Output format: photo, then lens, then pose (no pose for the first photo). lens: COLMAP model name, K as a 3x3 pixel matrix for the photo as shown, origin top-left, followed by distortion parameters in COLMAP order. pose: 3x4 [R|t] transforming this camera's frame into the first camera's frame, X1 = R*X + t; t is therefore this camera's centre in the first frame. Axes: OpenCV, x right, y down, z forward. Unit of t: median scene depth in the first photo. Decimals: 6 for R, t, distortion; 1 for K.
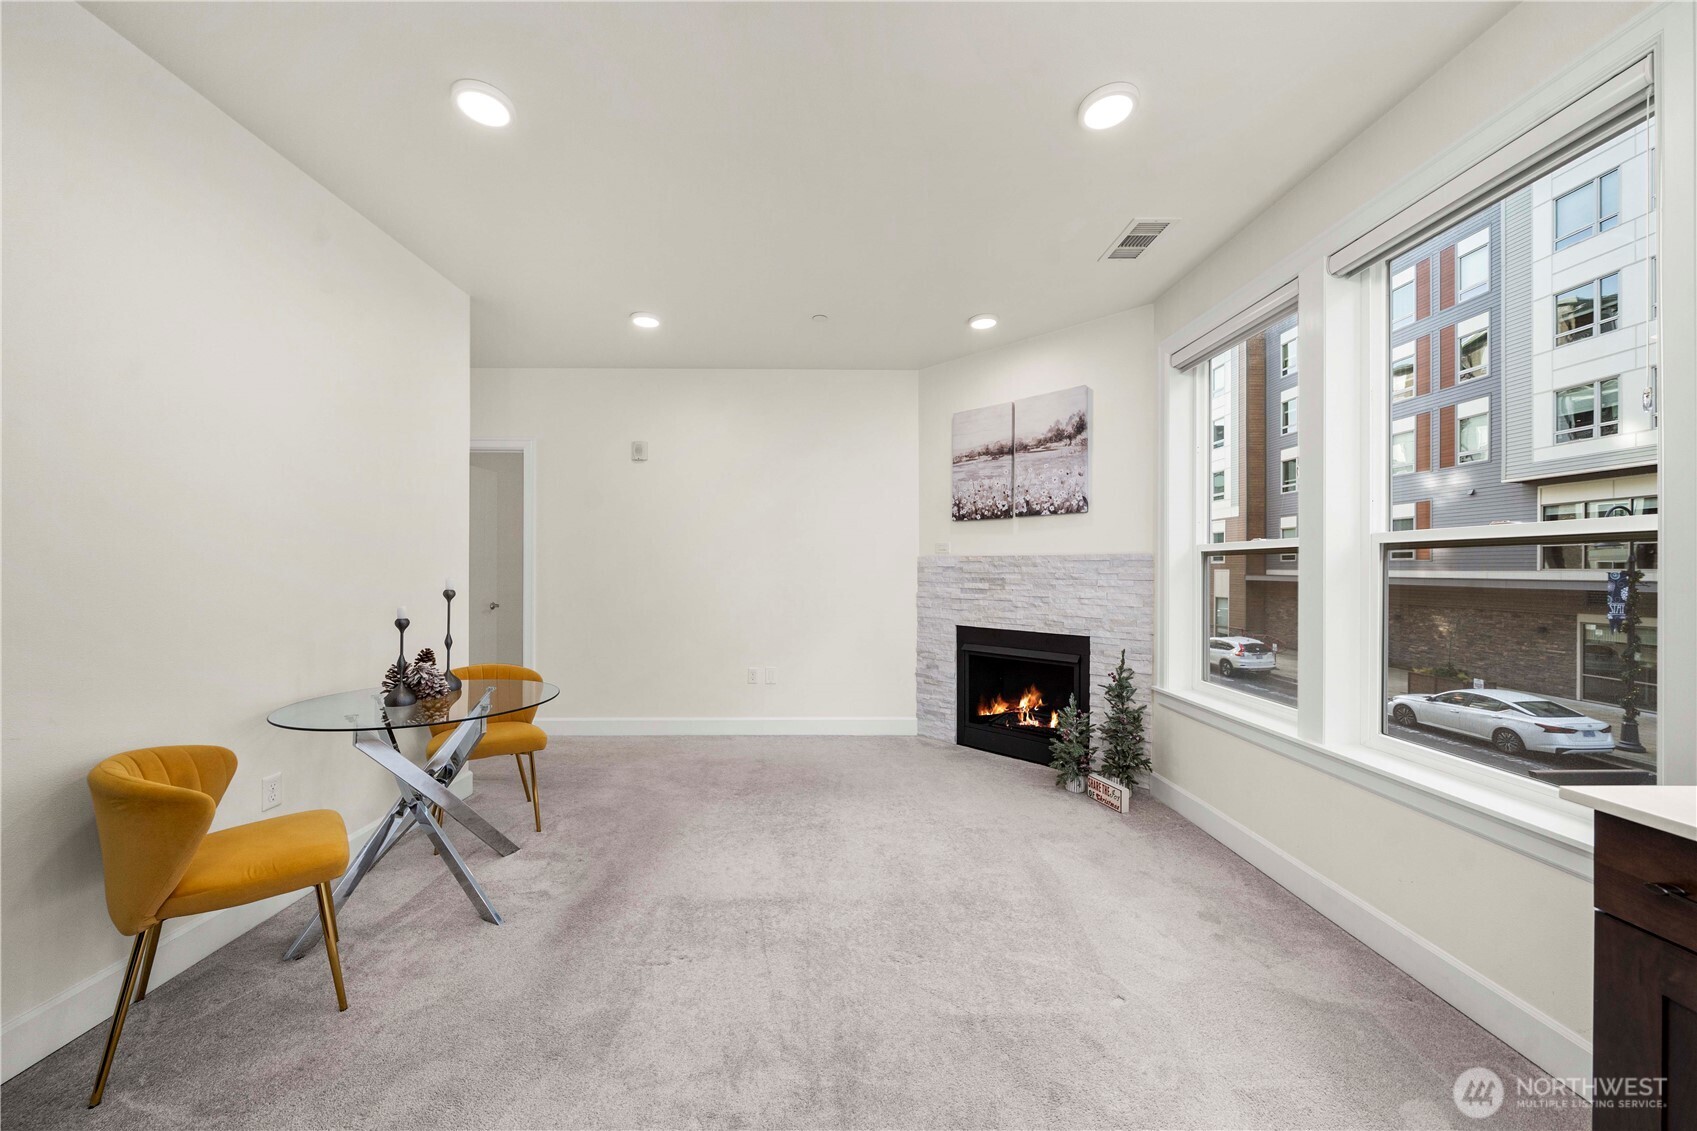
lens RADIAL K [[604.3, 0, 821.0], [0, 604.3, 562.8], [0, 0, 1]] dist [-0.000889, -0.000080]
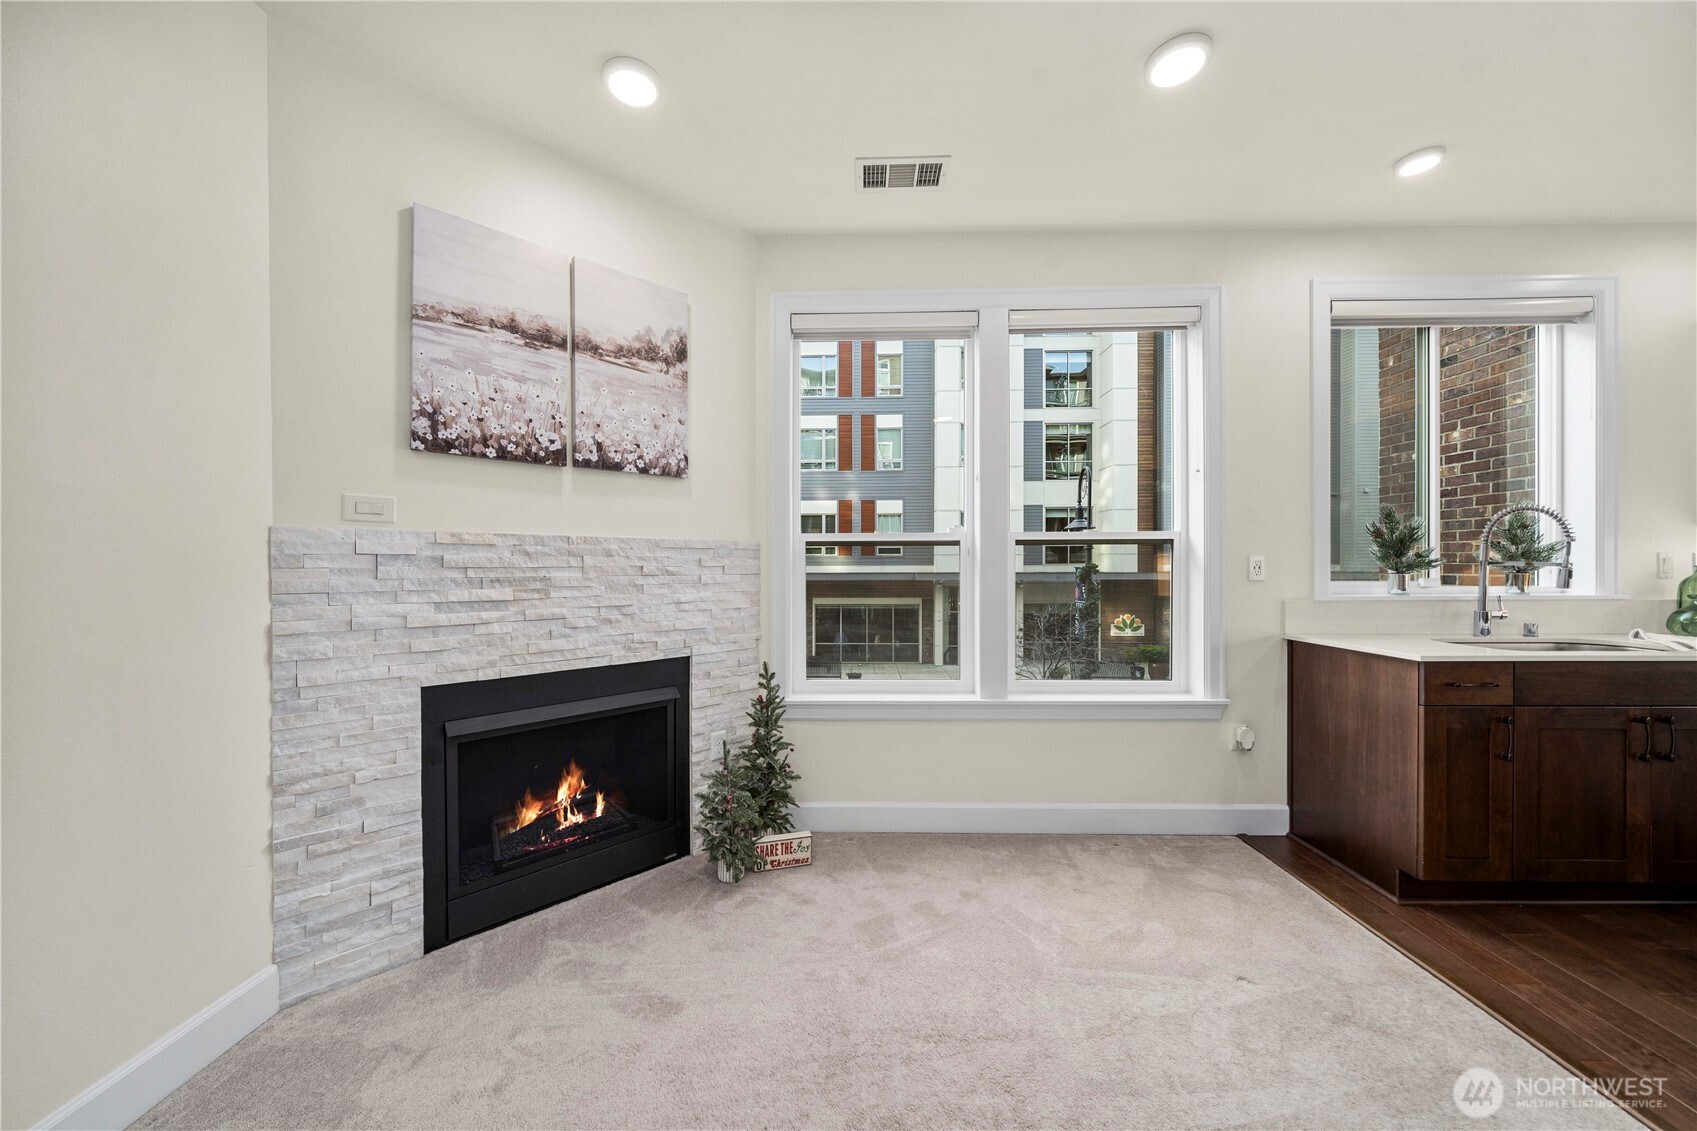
lens RADIAL K [[584.7, 0, 840.0], [0, 584.7, 573.6], [0, 0, 1]] dist [-0.001449, -0.000197]
pose [[0.020086, -0.010202, 0.999746, -0.211300], [0.000373, 0.999948, 0.010196, 0.017212], [-0.999798, 0.000168, 0.020089, 0.737606]]
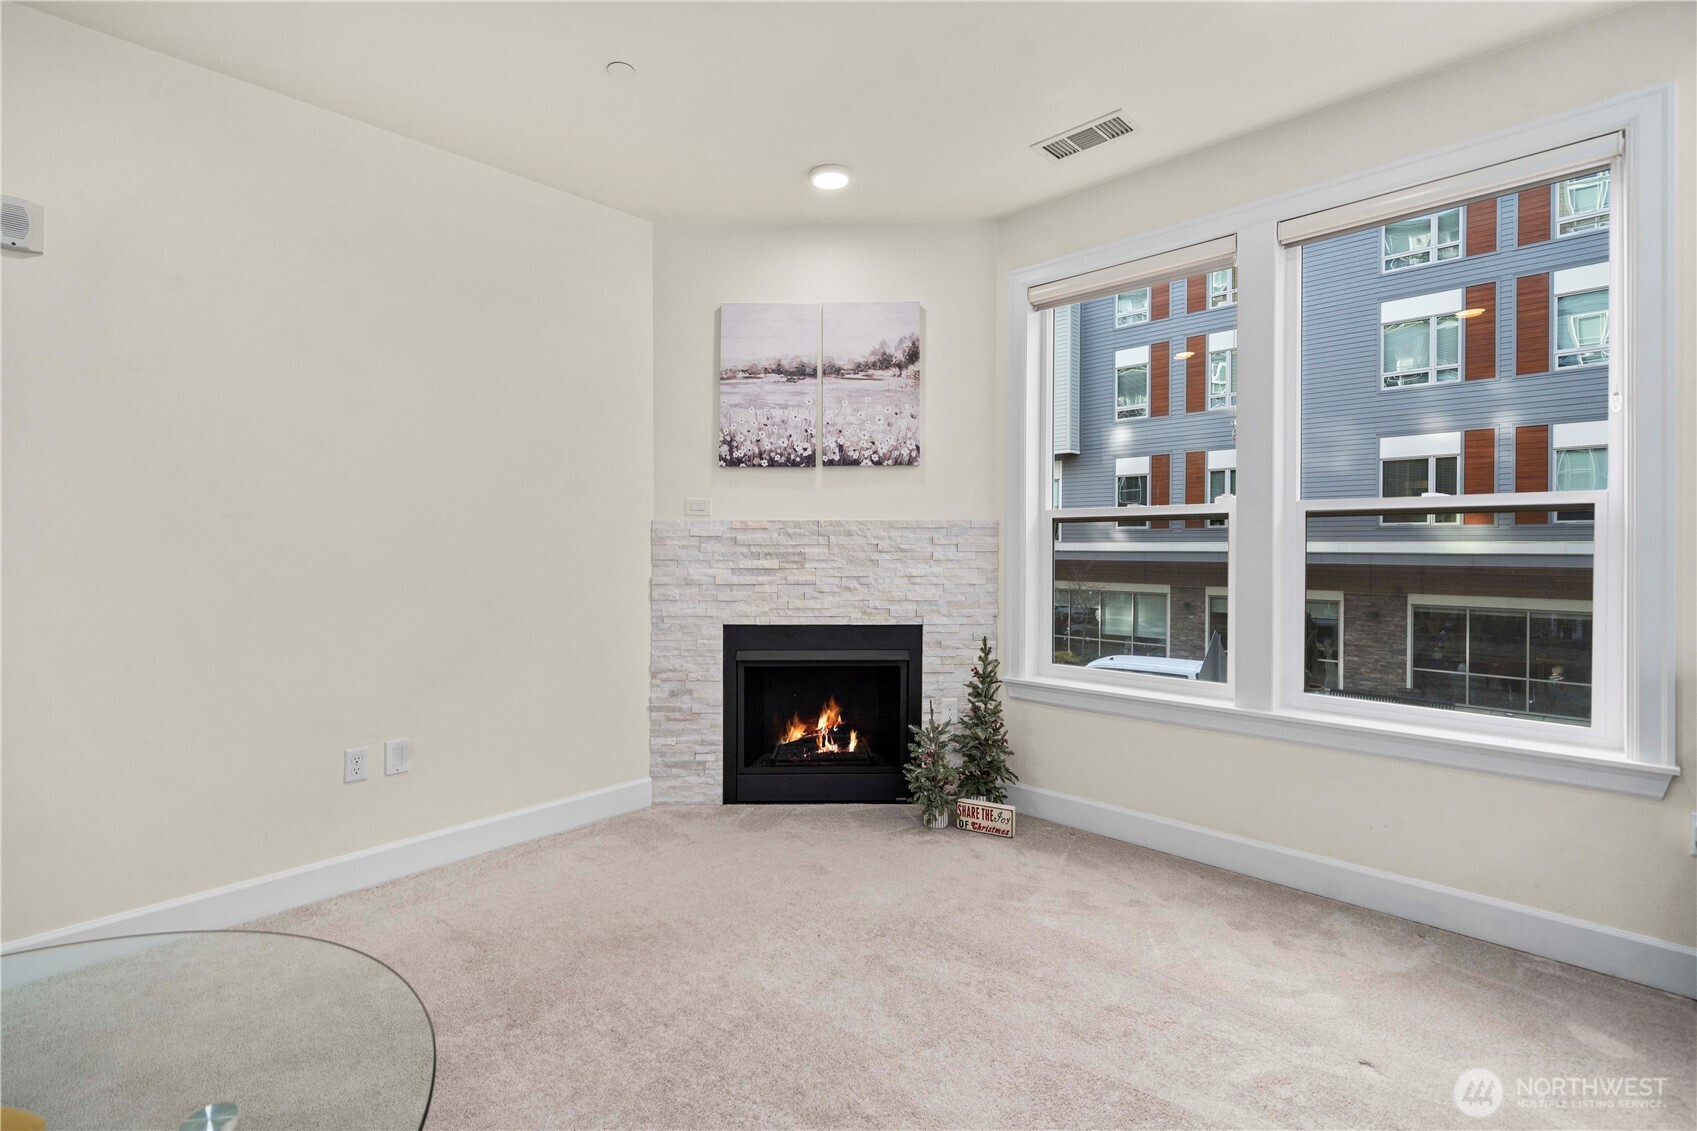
lens RADIAL K [[773.9, 0, 820.4], [0, 773.9, 545.2], [0, 0, 1]] dist [0.002448, 0.000209]
pose [[0.697963, -0.000657, 0.716134, -0.332332], [-0.002496, 0.999991, 0.003351, 0.014247], [-0.716130, -0.004126, 0.697955, 0.358698]]
